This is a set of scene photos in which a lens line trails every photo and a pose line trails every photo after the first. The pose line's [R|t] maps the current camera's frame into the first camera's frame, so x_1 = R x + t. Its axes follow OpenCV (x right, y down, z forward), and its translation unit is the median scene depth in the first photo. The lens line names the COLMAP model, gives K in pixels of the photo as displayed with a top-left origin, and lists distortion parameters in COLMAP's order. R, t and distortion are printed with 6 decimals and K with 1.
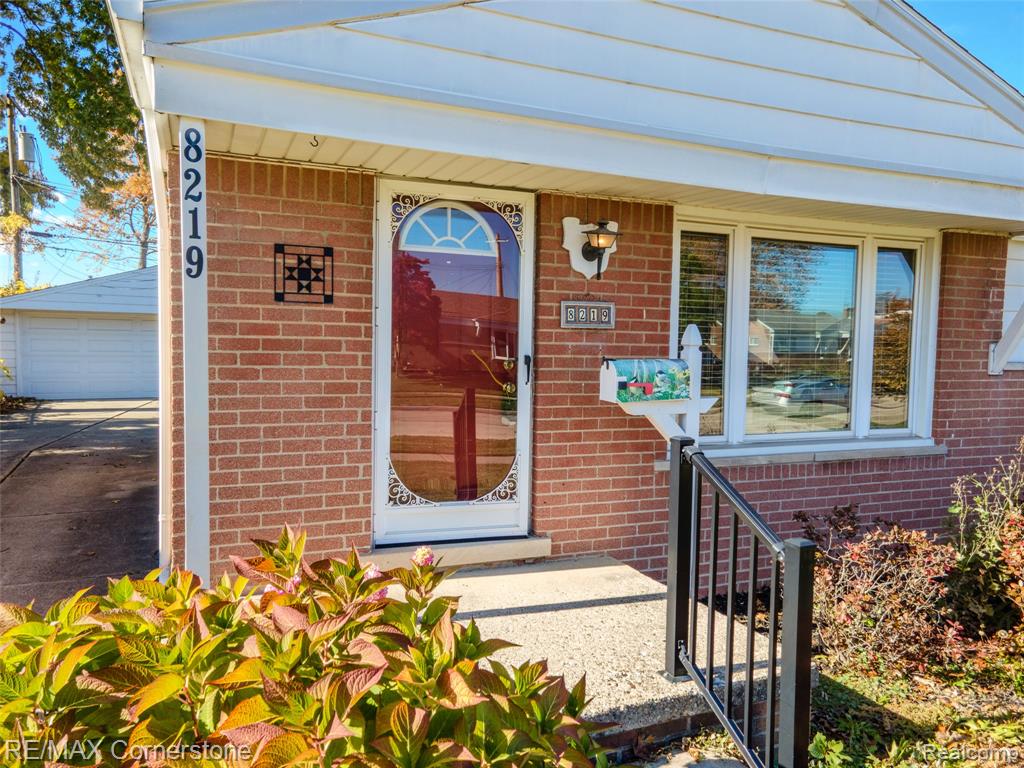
lens RADIAL K [[751.0, 0, 502.9], [0, 751.0, 386.4], [0, 0, 1]] dist [0.025643, 0.001614]
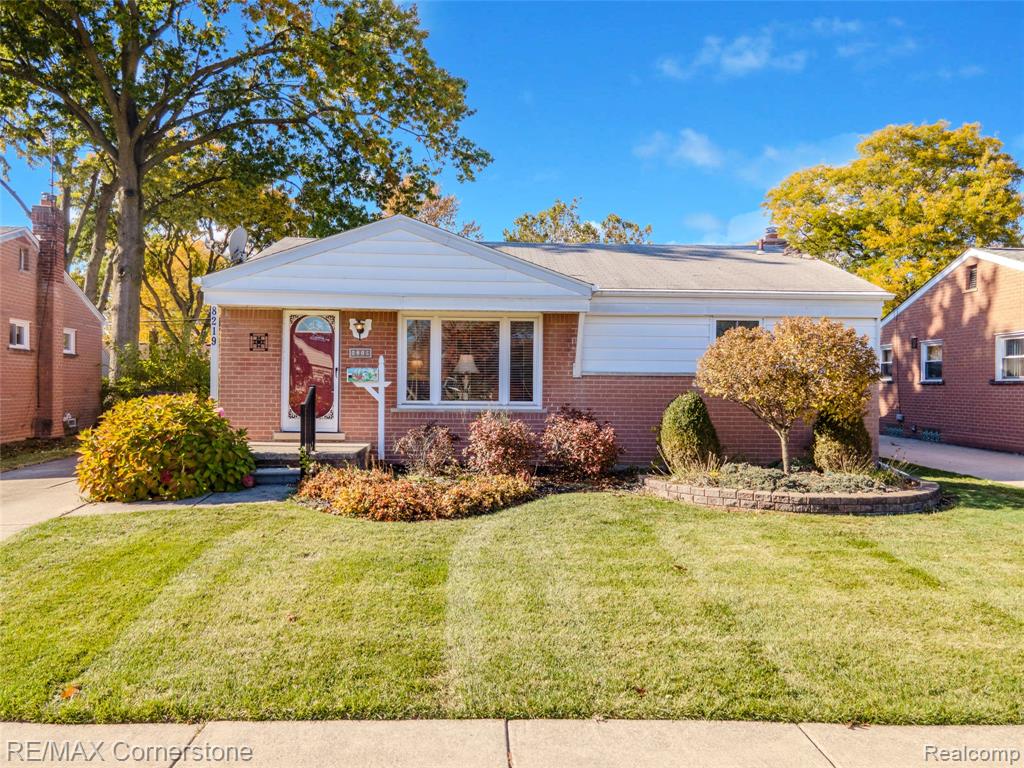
lens RADIAL K [[743.7, 0, 507.9], [0, 743.7, 385.1], [0, 0, 1]] dist [0.036629, 0.001368]
pose [[0.936536, -0.007056, -0.350500, 1.603446], [-0.015167, 0.998046, -0.060620, 0.182855], [0.350243, 0.062088, 0.934599, -1.381331]]
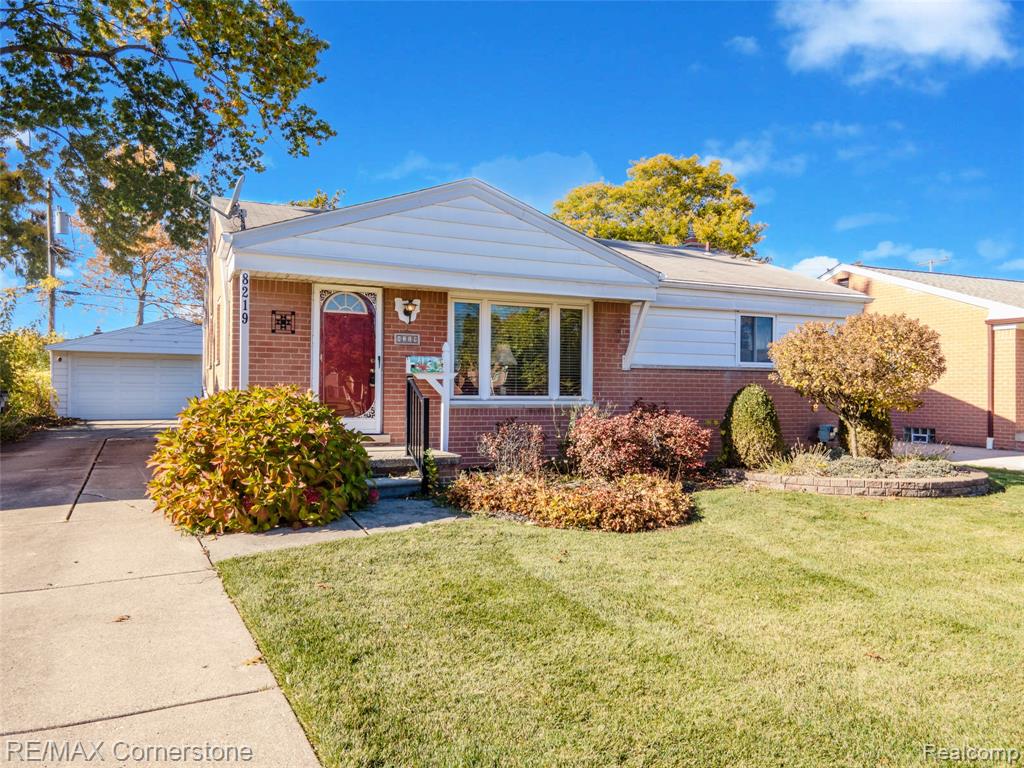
lens RADIAL K [[743.7, 0, 507.9], [0, 743.7, 385.1], [0, 0, 1]] dist [0.036629, 0.001368]
pose [[0.999655, -0.007334, 0.025240, 0.371822], [0.008972, 0.997820, -0.065379, 0.203387], [-0.024706, 0.065583, 0.997541, -1.316240]]
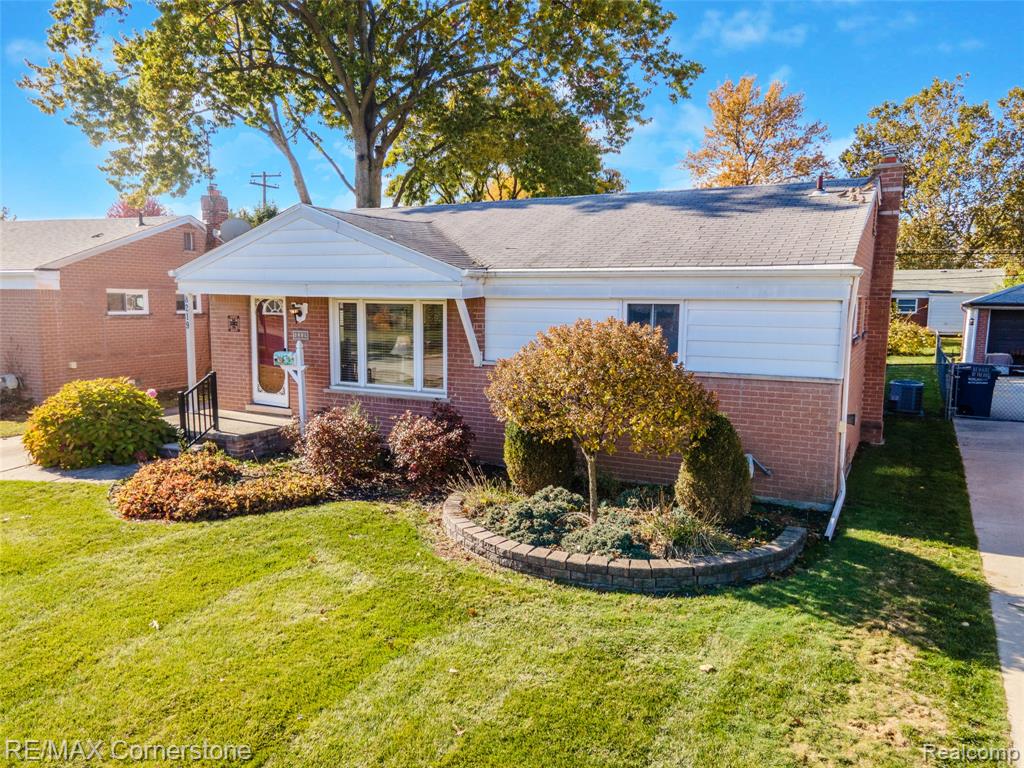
lens RADIAL K [[743.7, 0, 507.9], [0, 743.7, 385.1], [0, 0, 1]] dist [0.036629, 0.001368]
pose [[0.631983, 0.081366, -0.770699, 2.928148], [-0.041888, 0.996606, 0.070867, -0.143927], [0.773849, -0.012503, 0.633246, -0.223860]]
